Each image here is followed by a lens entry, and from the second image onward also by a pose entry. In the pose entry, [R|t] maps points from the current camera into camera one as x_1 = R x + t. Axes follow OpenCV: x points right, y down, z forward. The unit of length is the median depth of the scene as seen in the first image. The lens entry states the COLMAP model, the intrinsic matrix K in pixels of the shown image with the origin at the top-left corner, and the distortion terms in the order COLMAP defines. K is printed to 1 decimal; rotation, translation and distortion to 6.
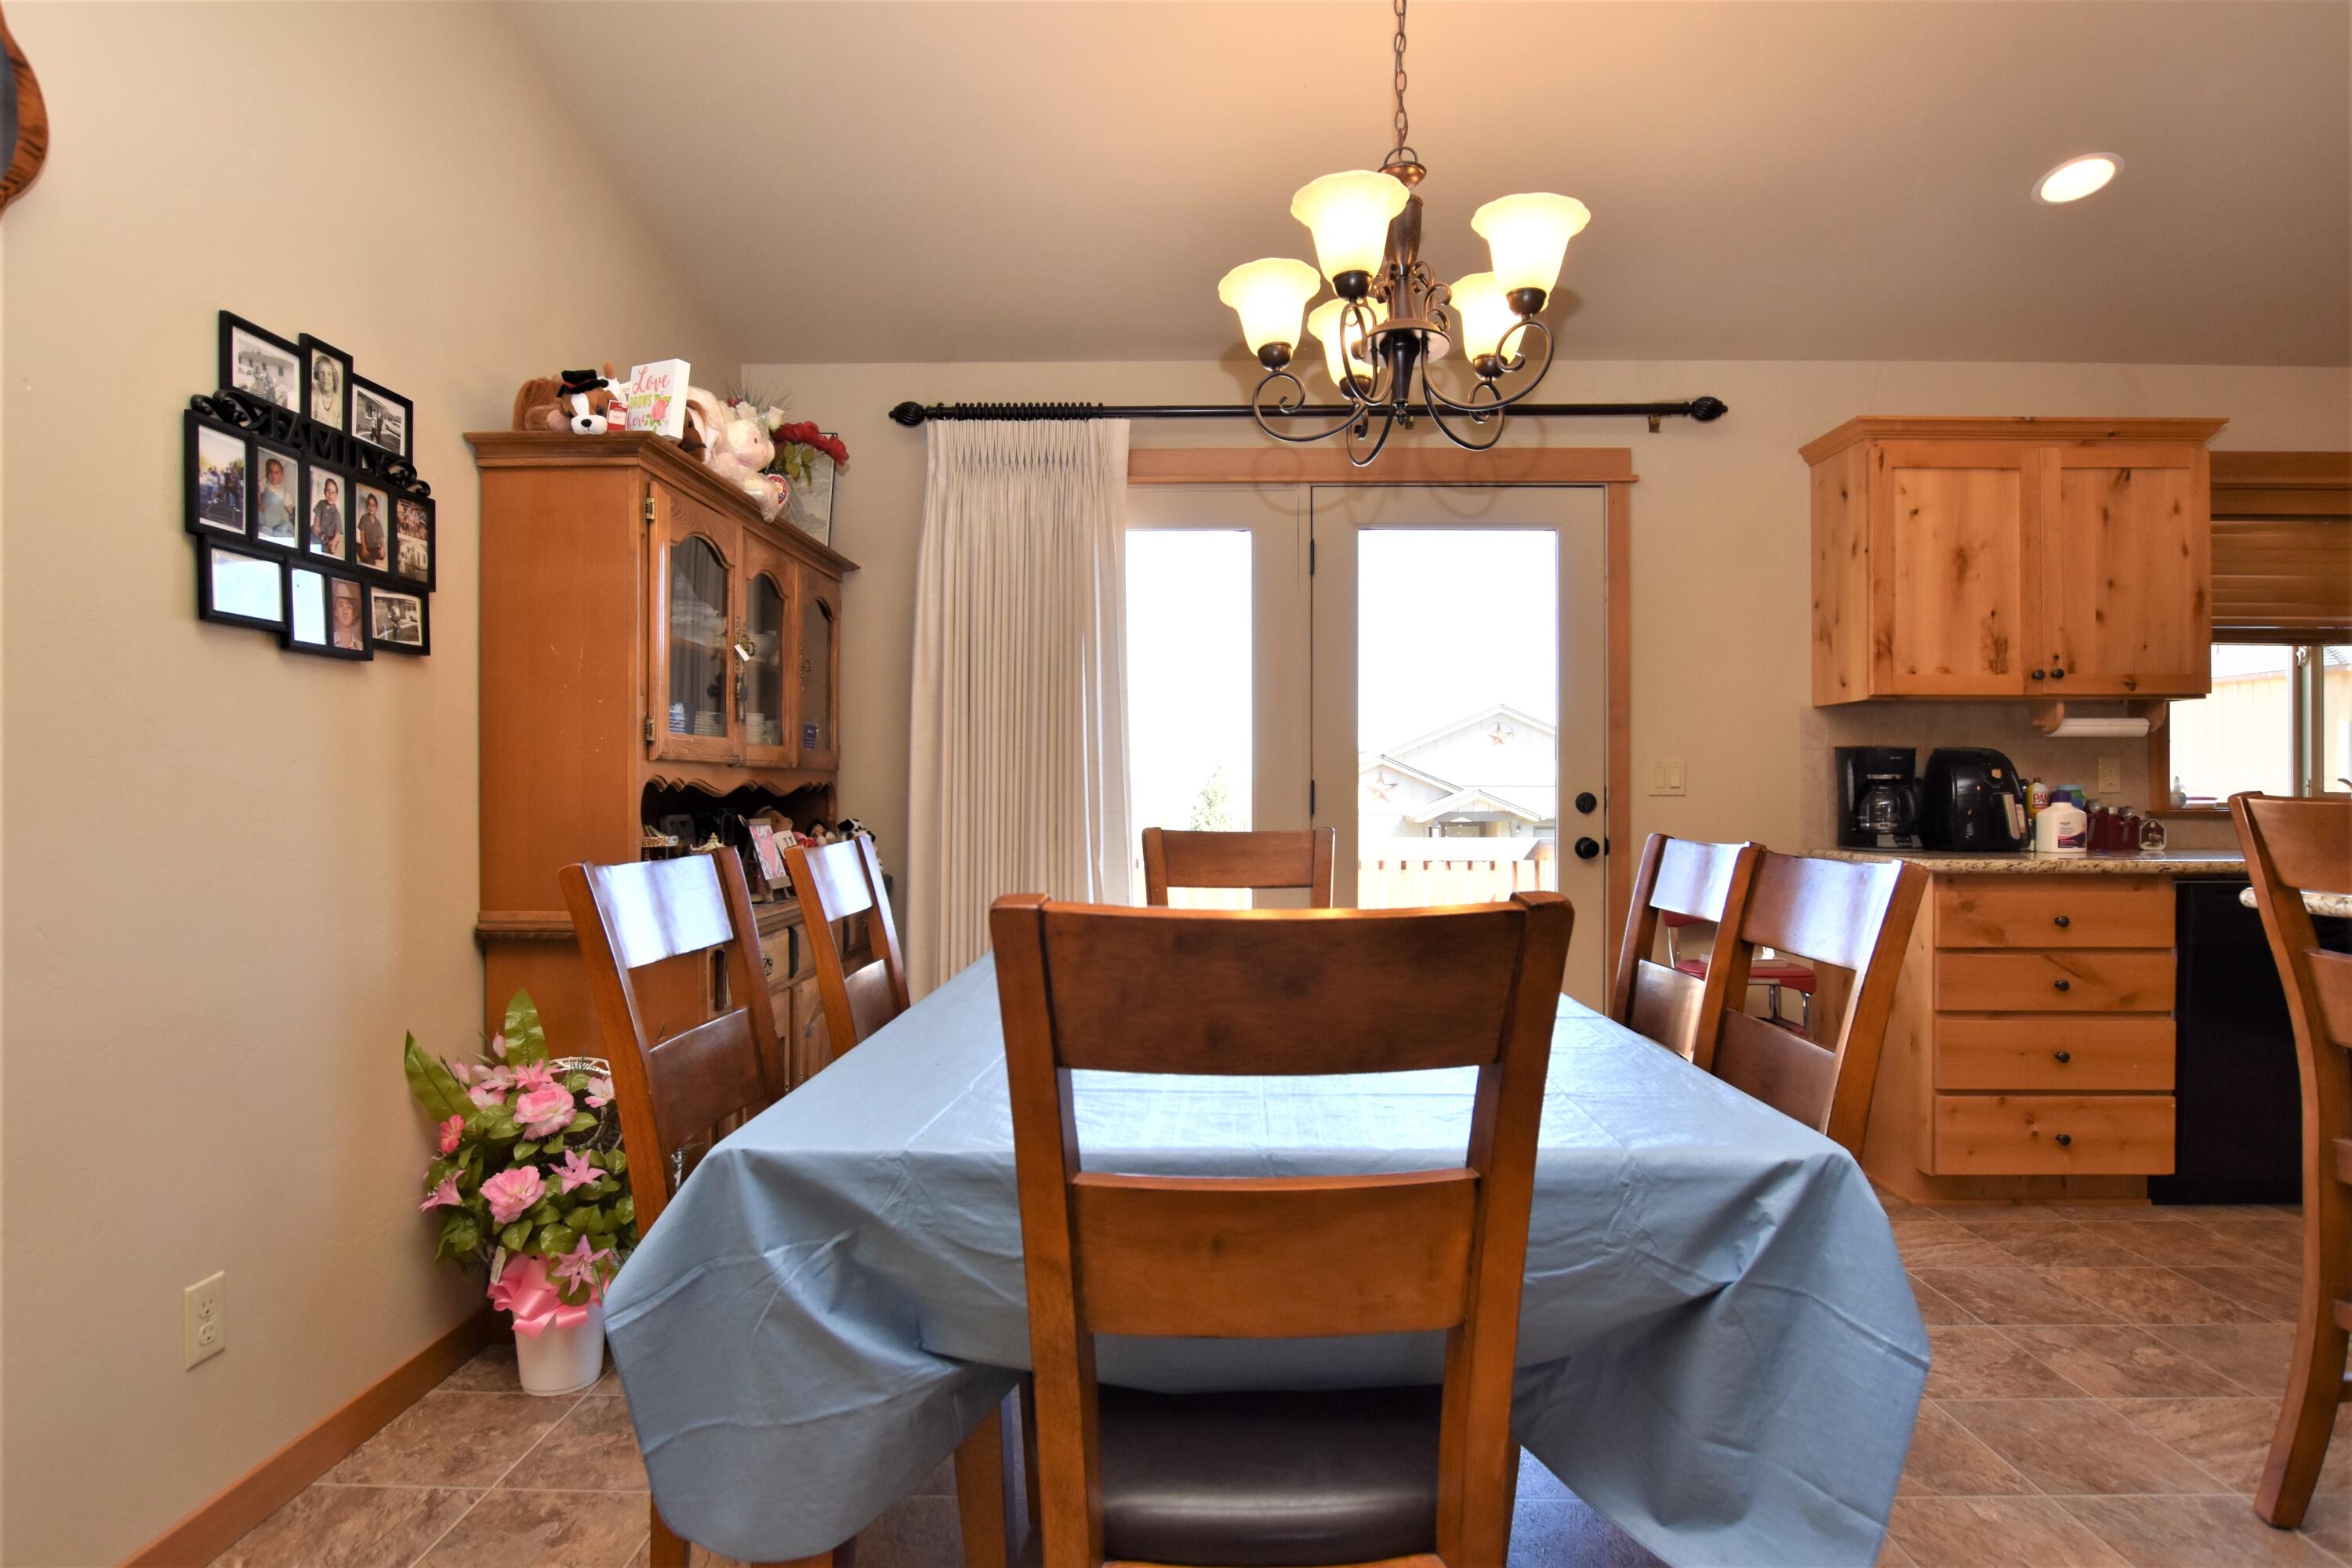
lens RADIAL K [[1200.2, 0, 1168.2], [0, 1200.2, 795.6], [0, 0, 1]] dist [-0.026391, -0.000033]
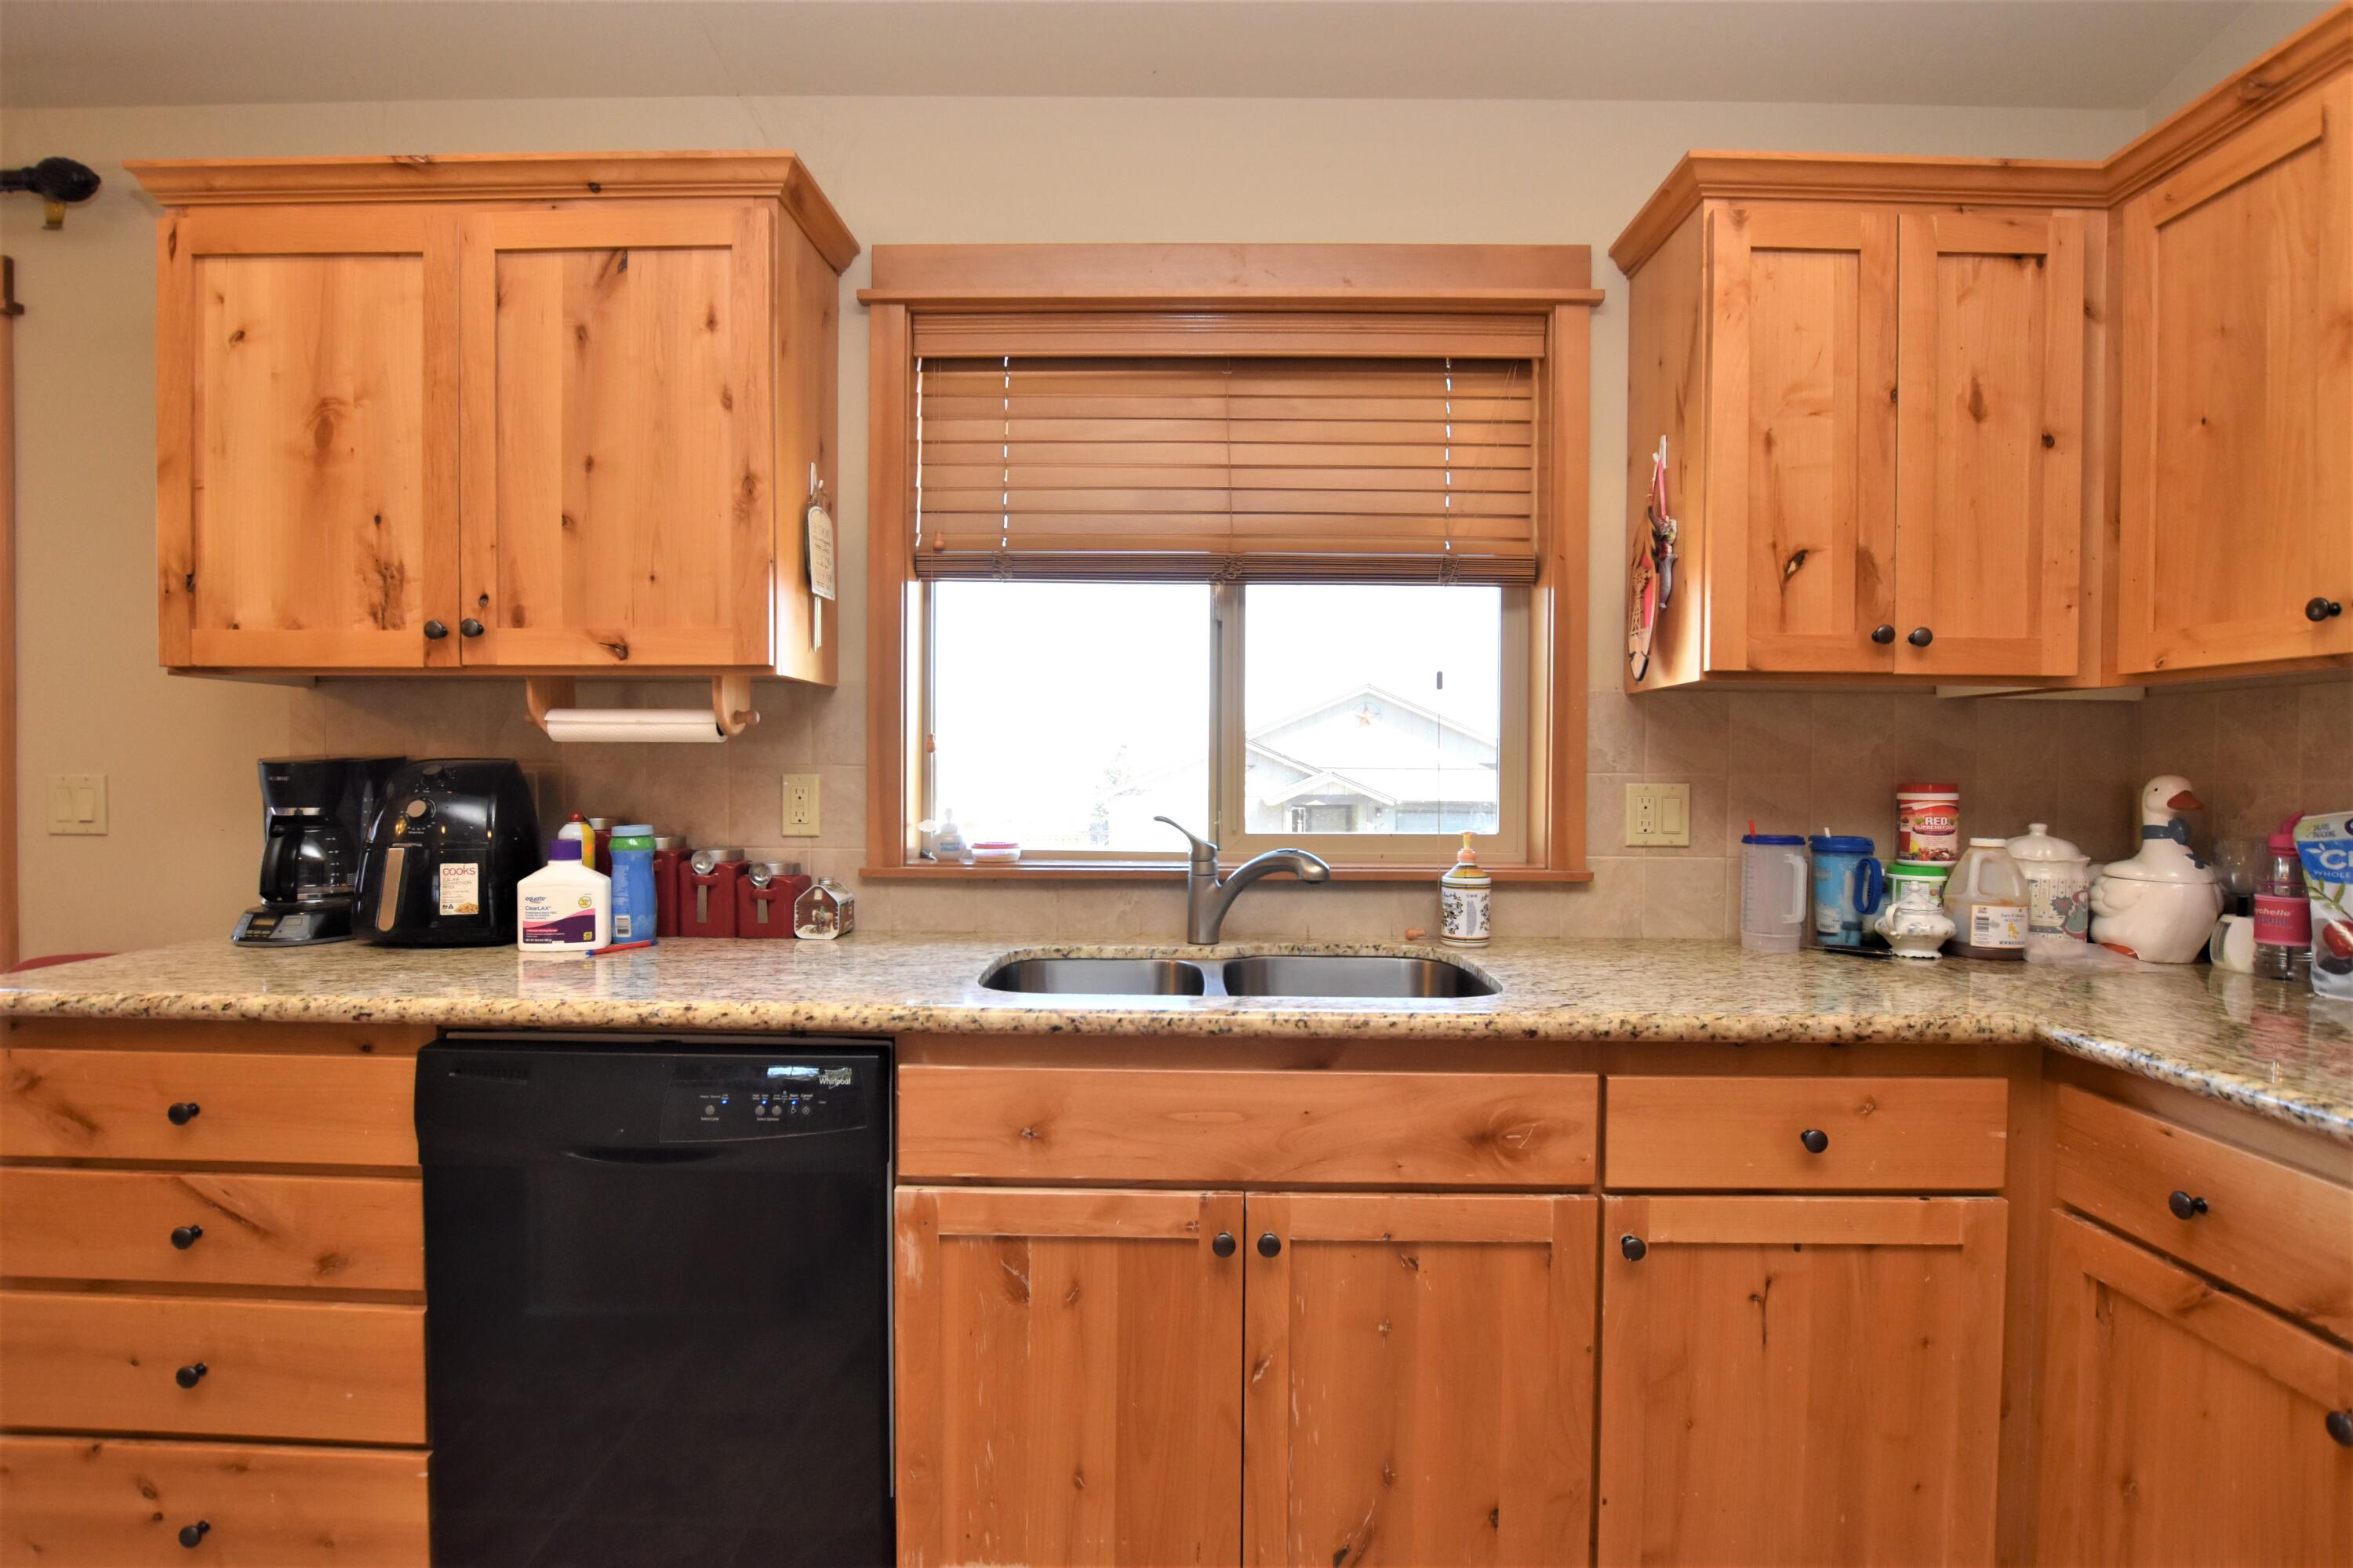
lens RADIAL K [[1173.9, 0, 1174.9], [0, 1173.9, 796.1], [0, 0, 1]] dist [-0.023124, -0.000185]
pose [[0.999966, 0.005603, 0.006088, 1.072168], [-0.005728, 0.999771, 0.020633, -0.038303], [-0.005971, -0.020667, 0.999769, 0.458648]]
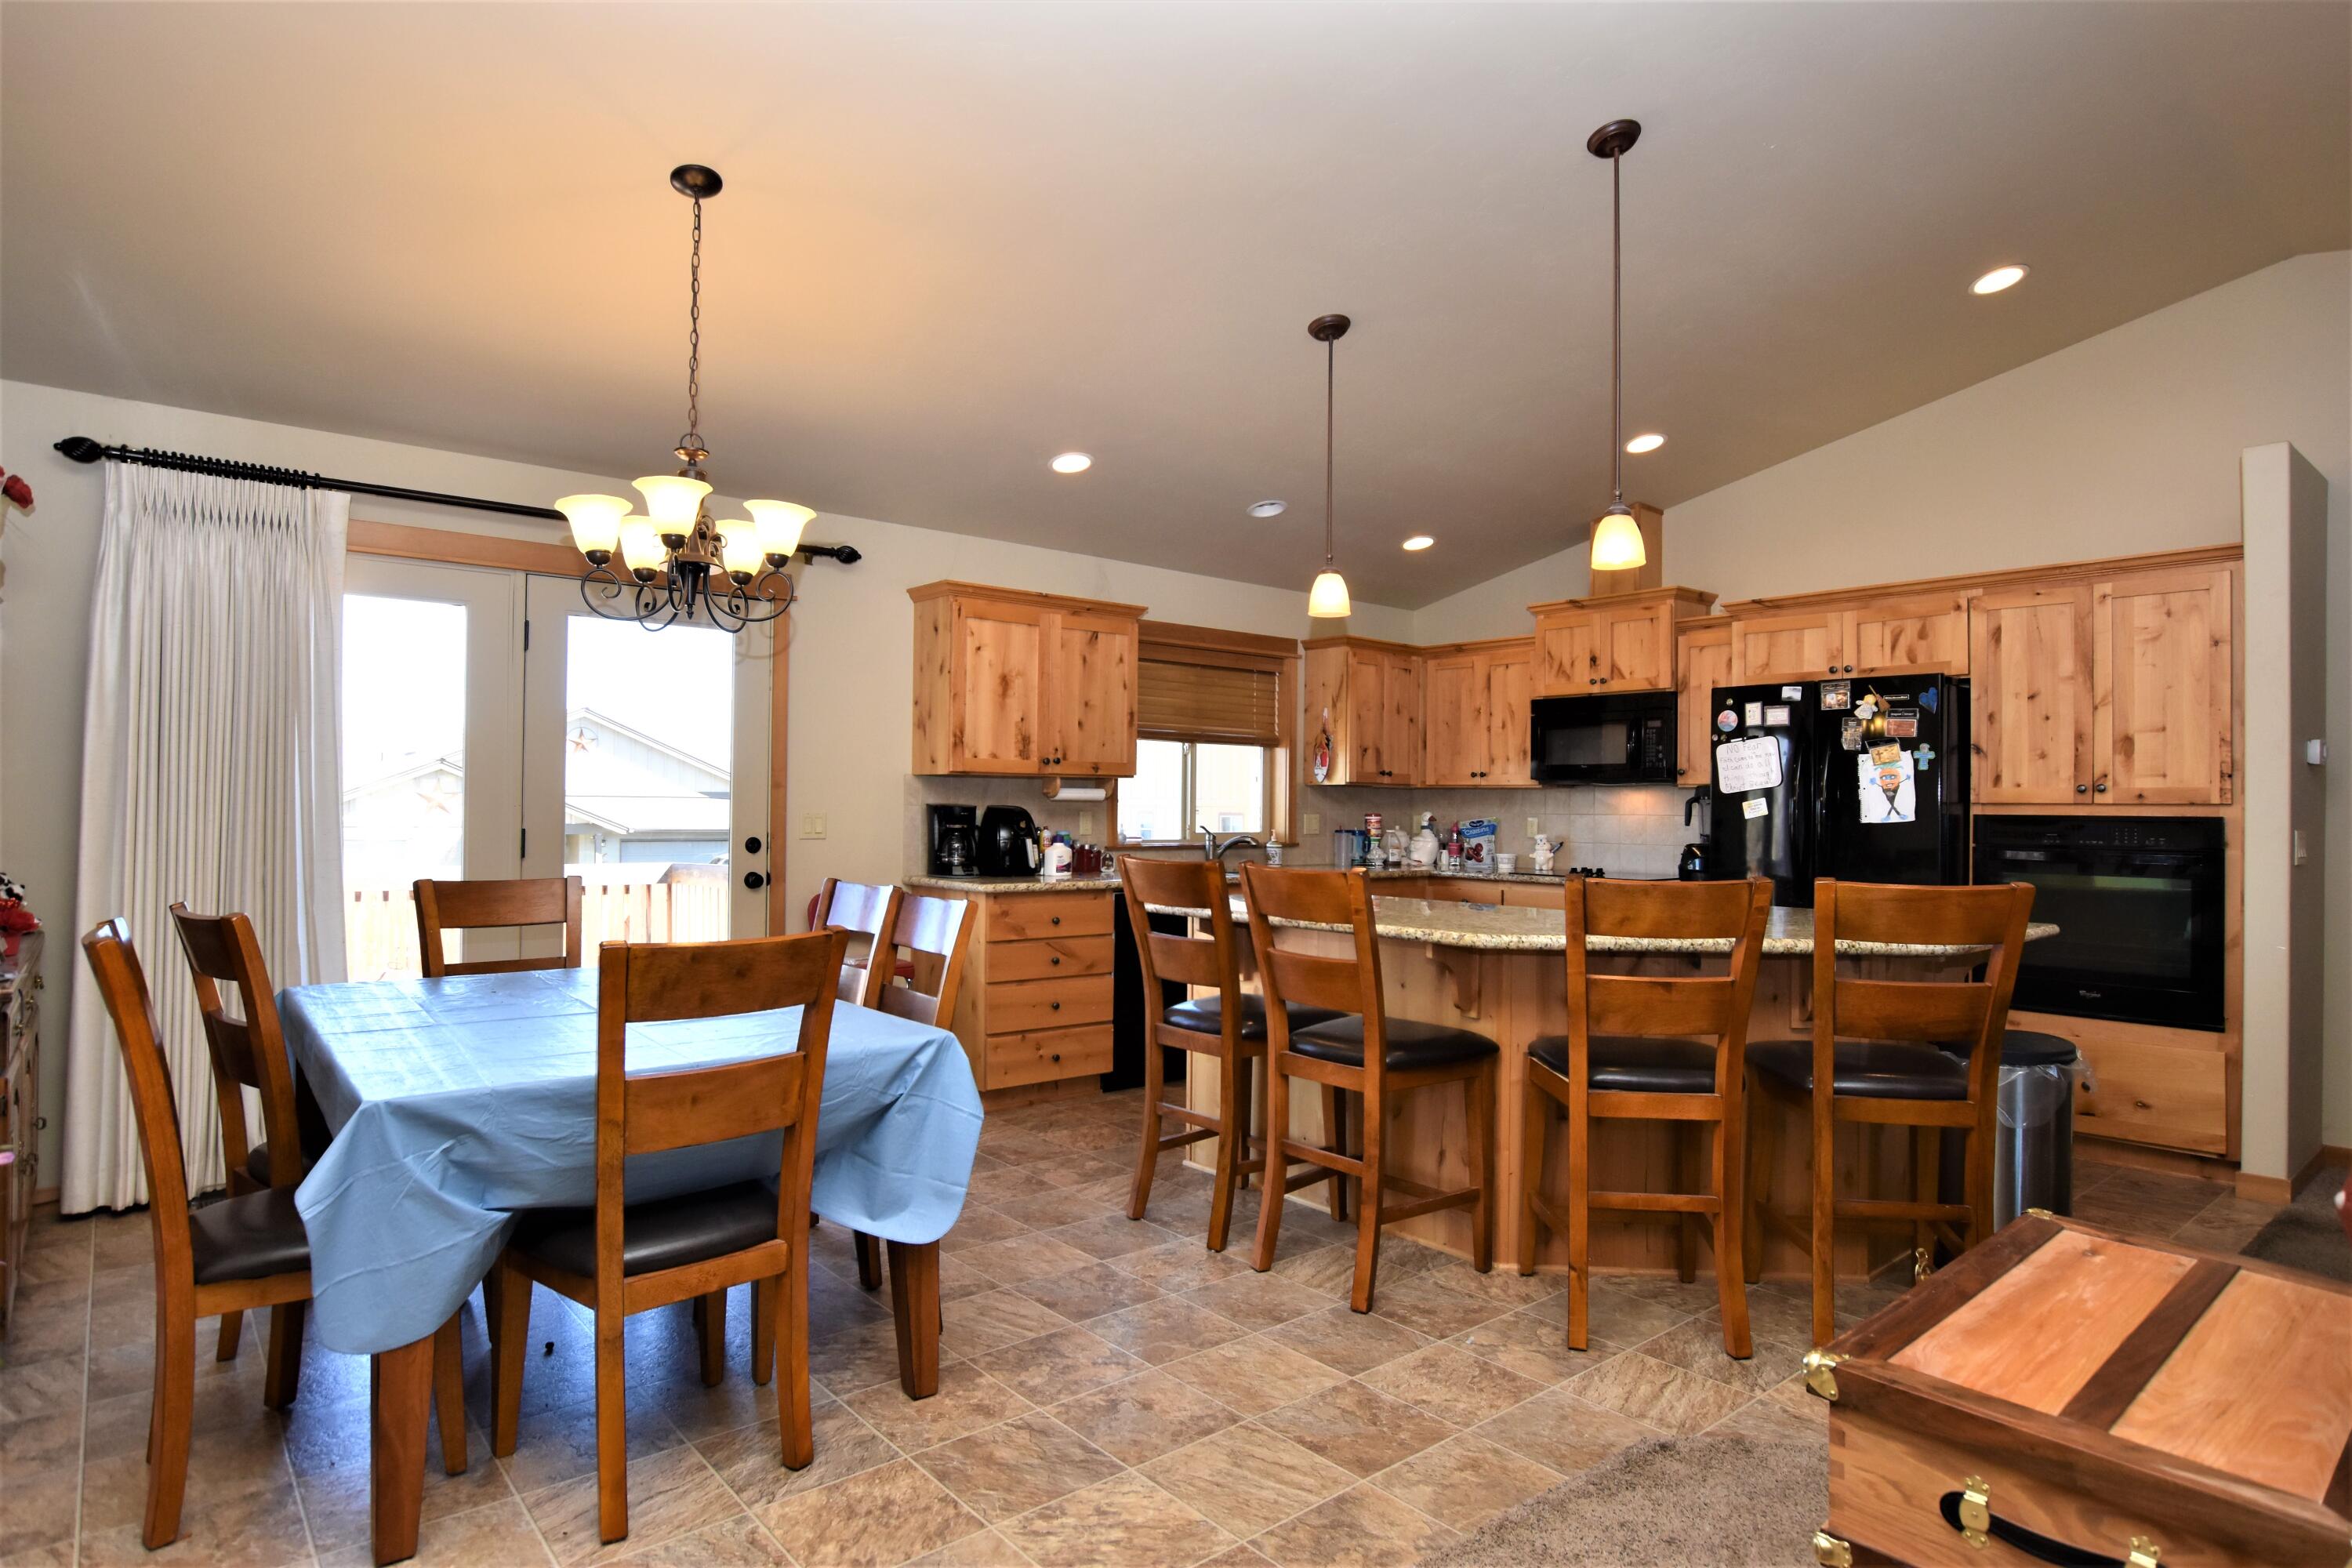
lens RADIAL K [[1280.6, 0, 1176.0], [0, 1280.6, 784.0], [0, 0, 1]] dist [-0.018735, 0.001388]
pose [[0.752205, 0.018195, 0.658678, -0.237236], [-0.009197, 0.999811, -0.017116, -0.044817], [-0.658865, 0.006817, 0.752230, -0.367807]]
